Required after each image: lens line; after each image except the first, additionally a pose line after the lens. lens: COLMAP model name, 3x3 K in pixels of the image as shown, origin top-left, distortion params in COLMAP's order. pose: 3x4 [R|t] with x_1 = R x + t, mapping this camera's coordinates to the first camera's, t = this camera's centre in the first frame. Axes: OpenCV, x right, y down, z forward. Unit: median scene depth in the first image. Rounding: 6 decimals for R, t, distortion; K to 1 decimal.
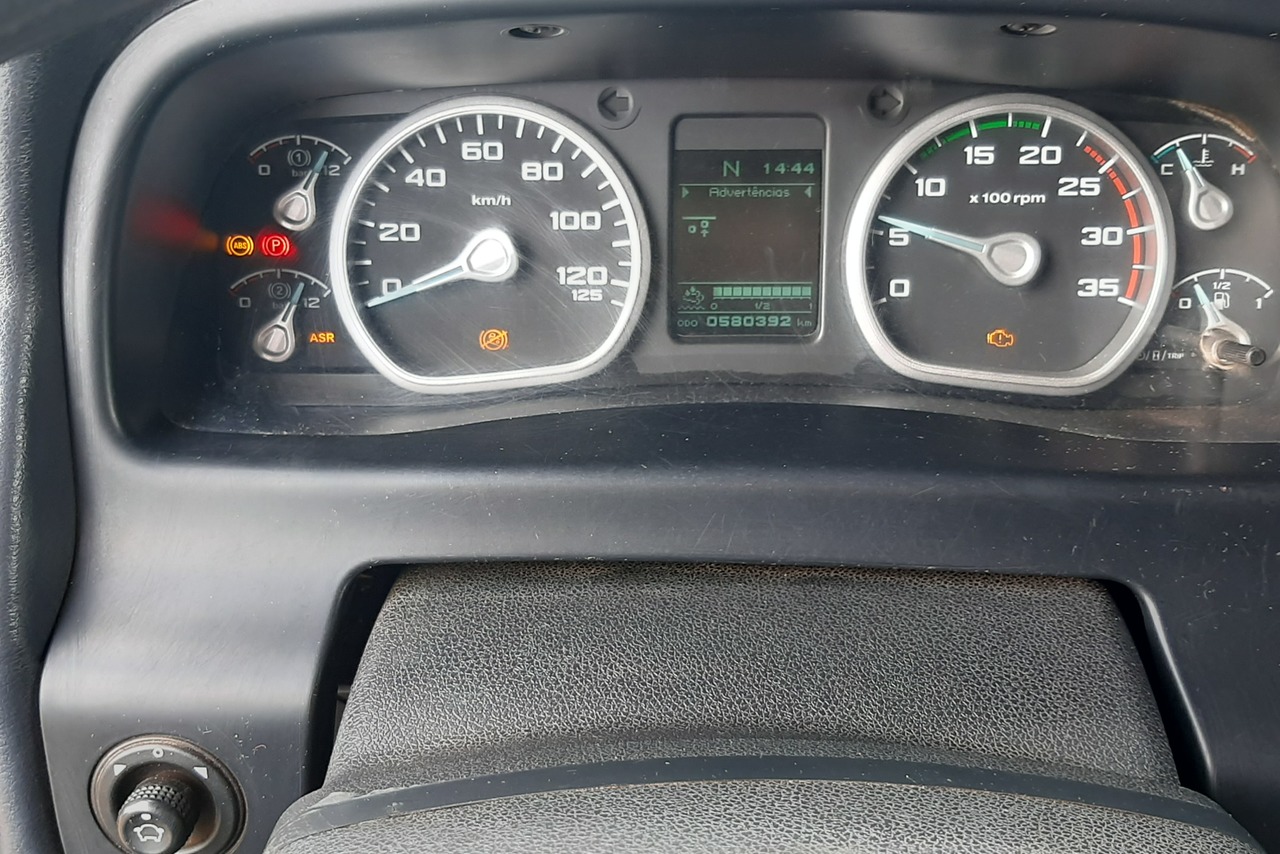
lens RADIAL K [[1338.1, 0, 634.1], [0, 1338.1, 418.0], [0, 0, 1]] dist [0.024709, 0.000000]
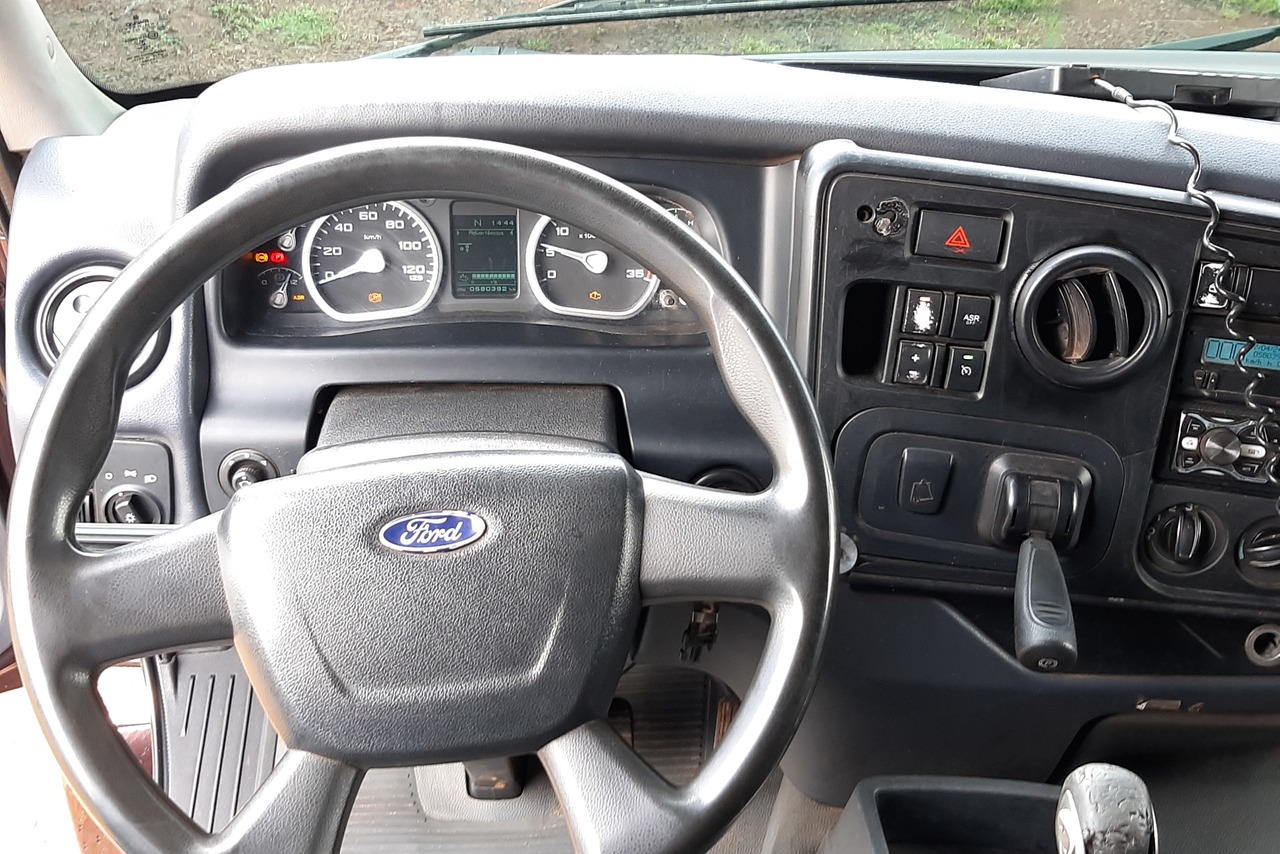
lens RADIAL K [[1338.1, 0, 643.2], [0, 1338.1, 402.5], [0, 0, 1]] dist [0.024709, 0.000000]
pose [[0.996359, -0.014717, 0.083974, 0.160872], [0.013185, 0.999737, 0.018776, 0.085451], [-0.084228, -0.017600, 0.996291, -1.351893]]
